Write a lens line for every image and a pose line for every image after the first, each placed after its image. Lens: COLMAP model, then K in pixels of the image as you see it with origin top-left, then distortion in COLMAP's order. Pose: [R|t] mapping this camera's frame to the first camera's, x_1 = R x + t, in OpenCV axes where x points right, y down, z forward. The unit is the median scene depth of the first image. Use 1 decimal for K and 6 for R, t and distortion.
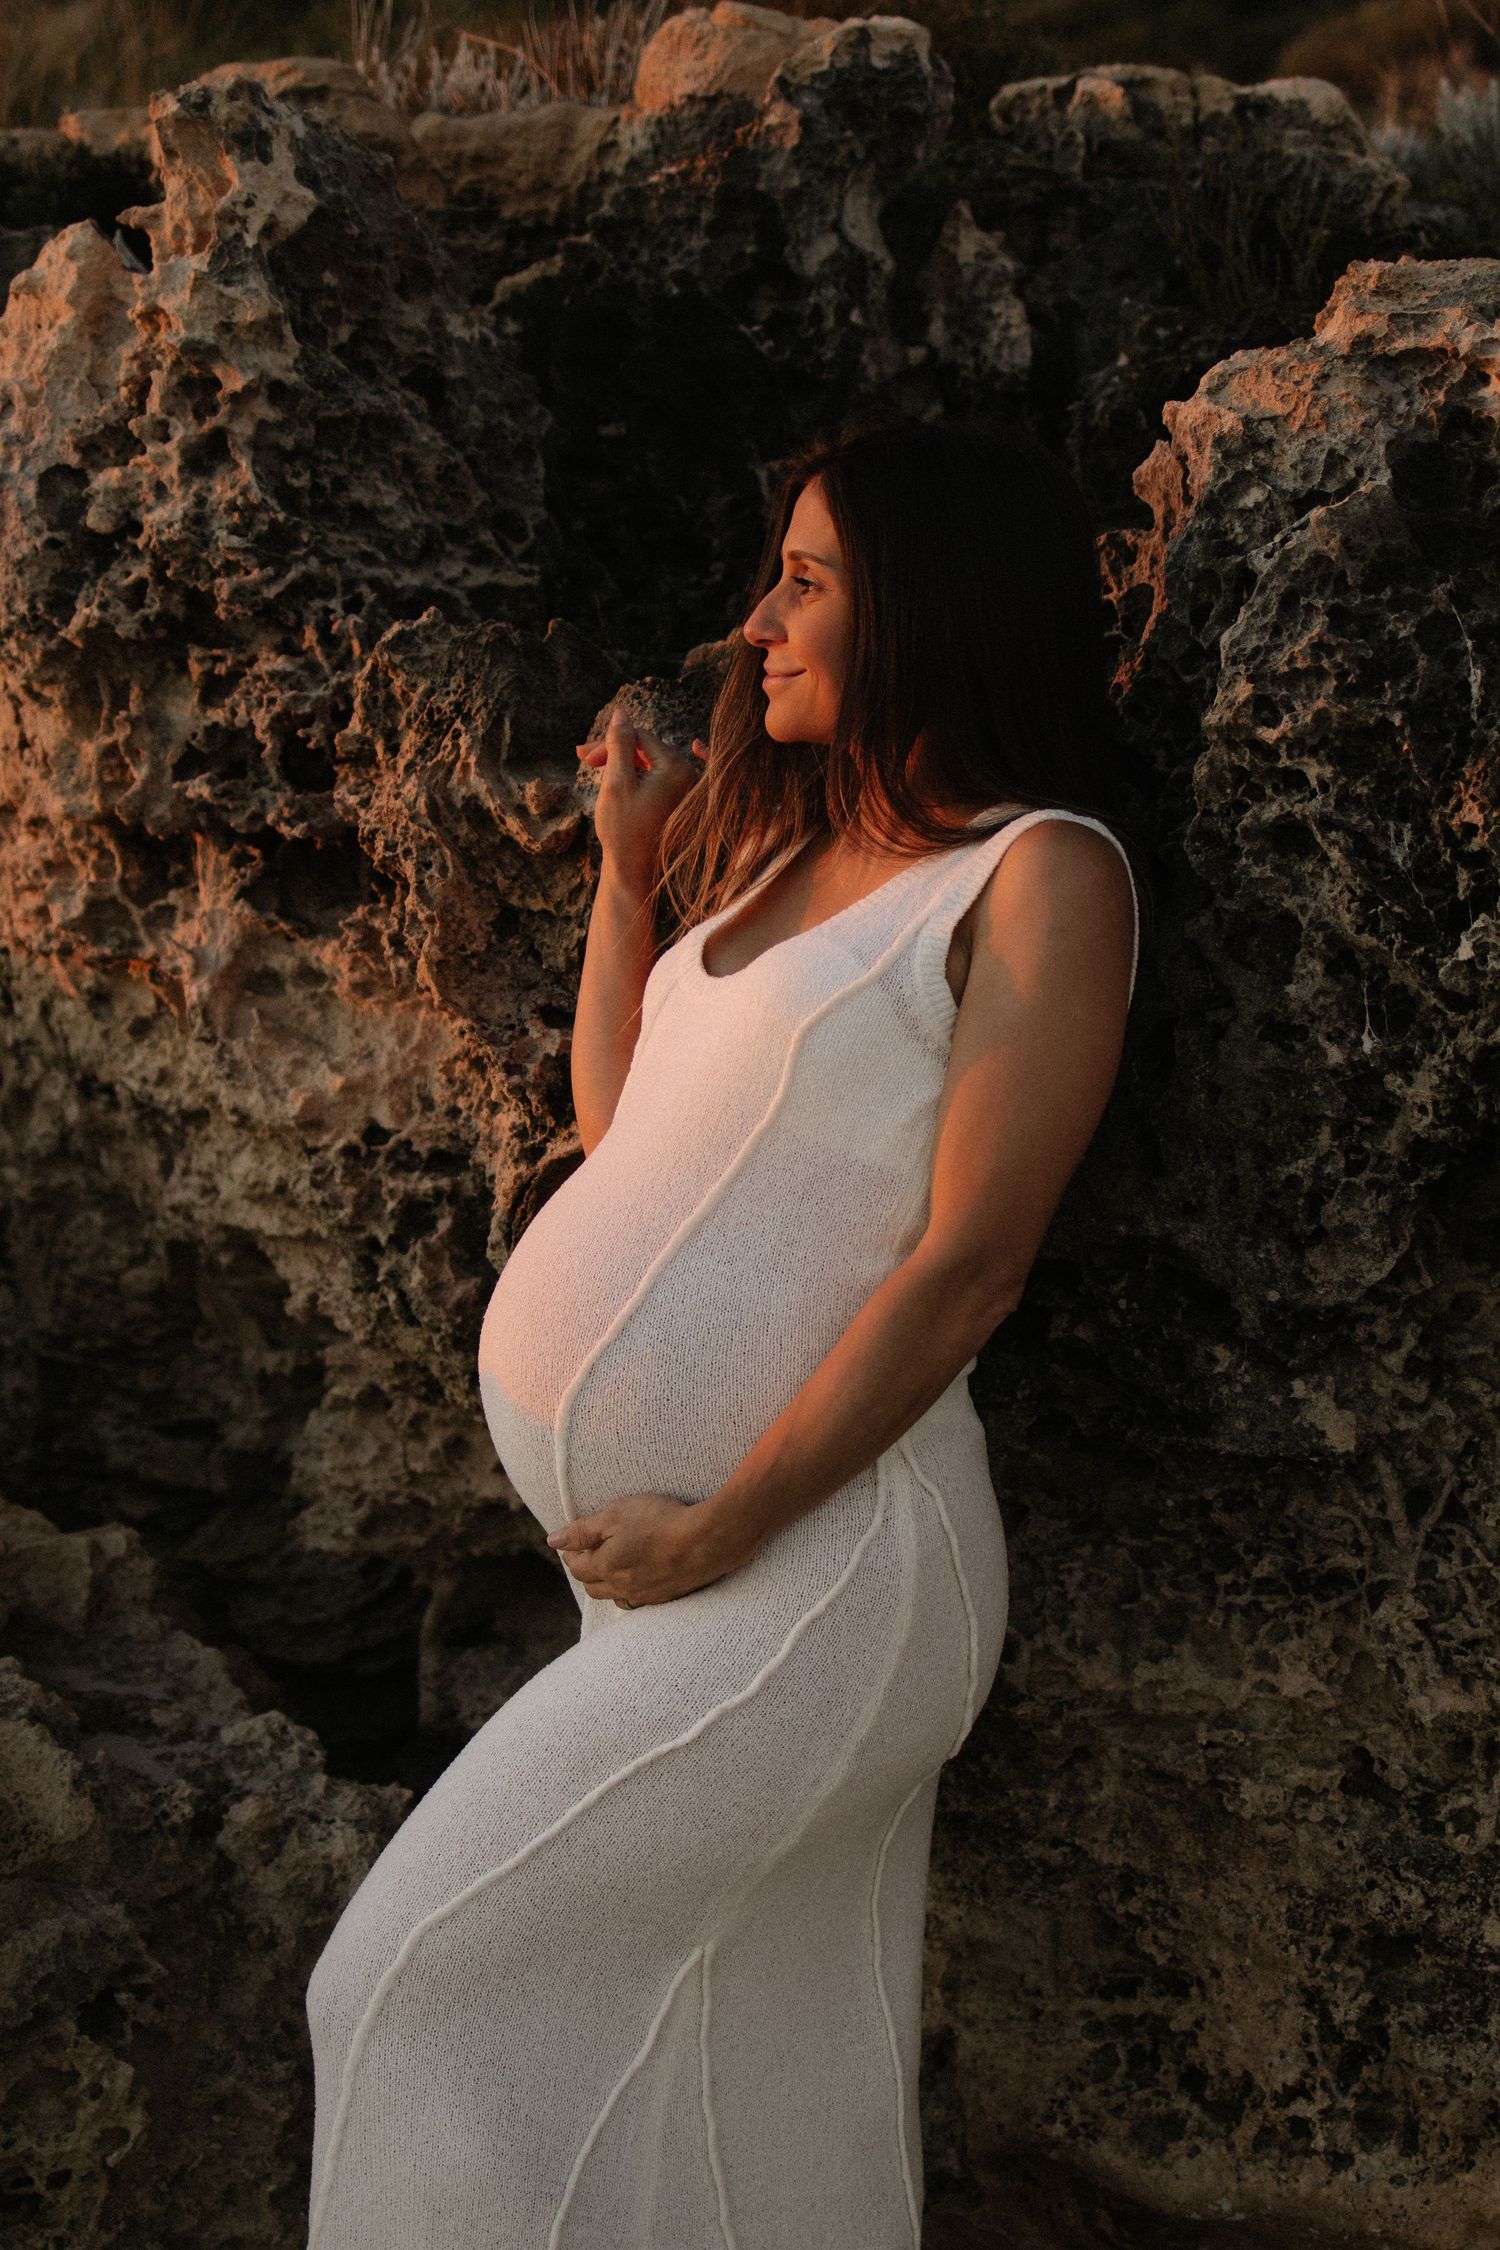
lens RADIAL K [[3632.7, 0, 749.1], [0, 3632.7, 1132.9], [0, 0, 1]] dist [0.027994, 0.000000]
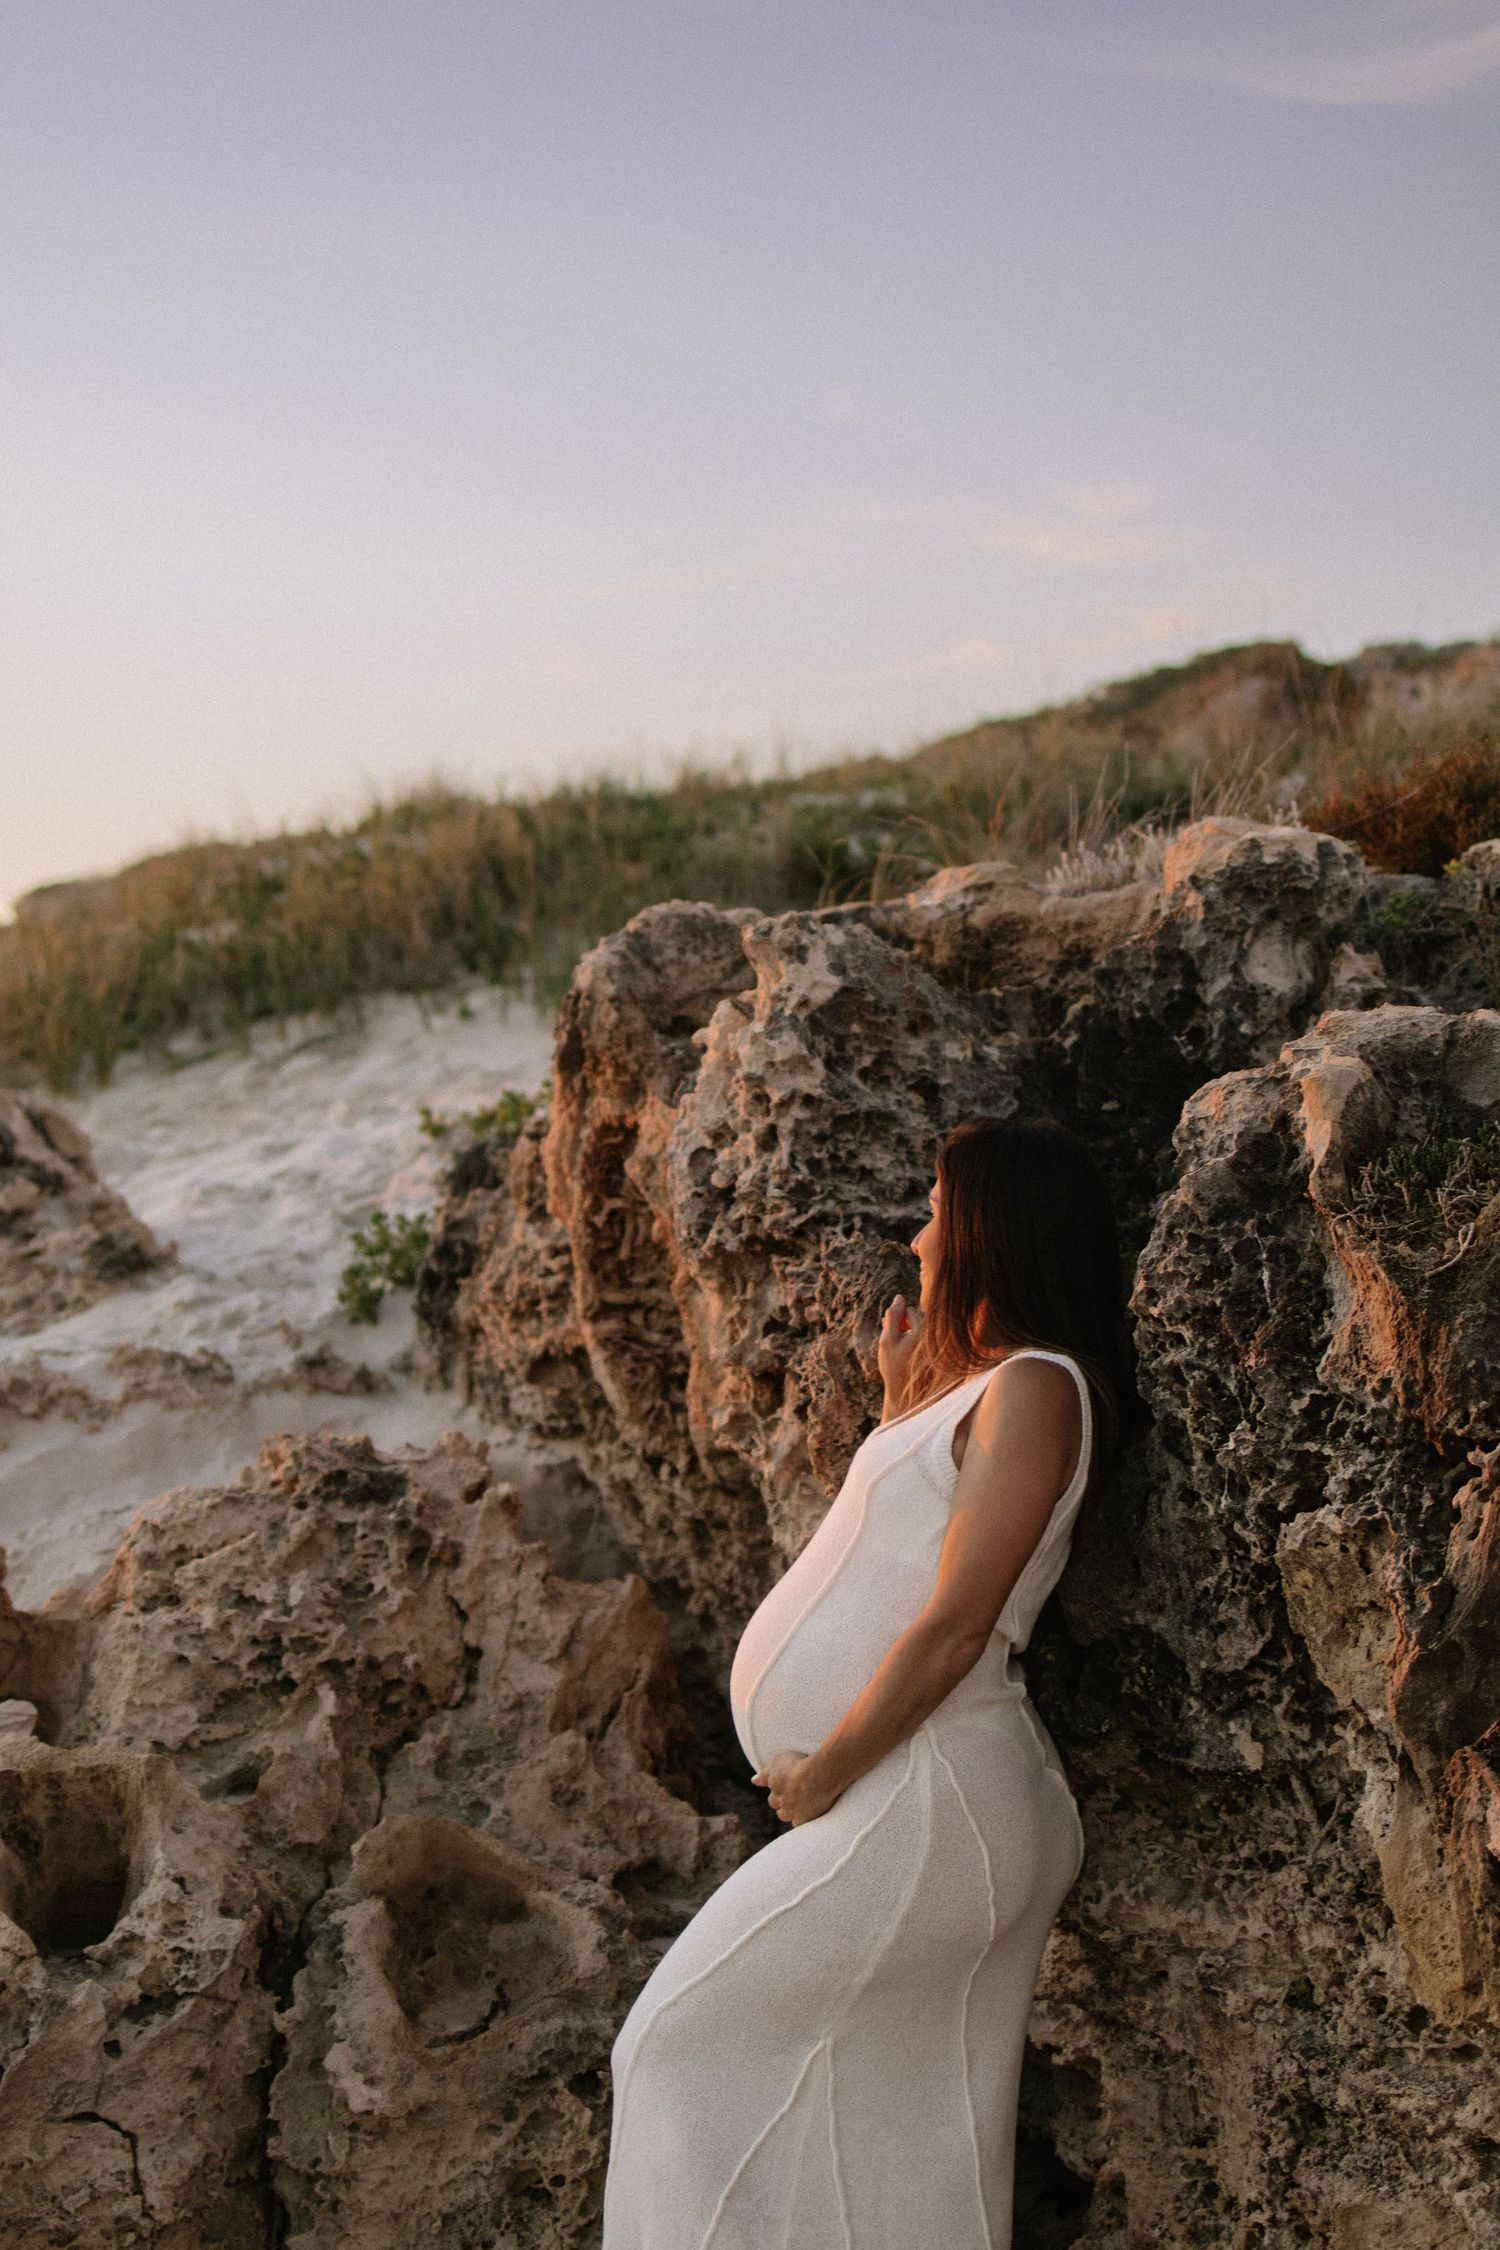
lens RADIAL K [[3632.7, 0, 751.9], [0, 3632.7, 1122.5], [0, 0, 1]] dist [0.027994, 0.000000]
pose [[0.886762, -0.026608, -0.461459, 0.663809], [-0.045339, 0.988520, -0.144126, 0.045702], [0.459997, 0.148728, 0.875376, -0.479158]]
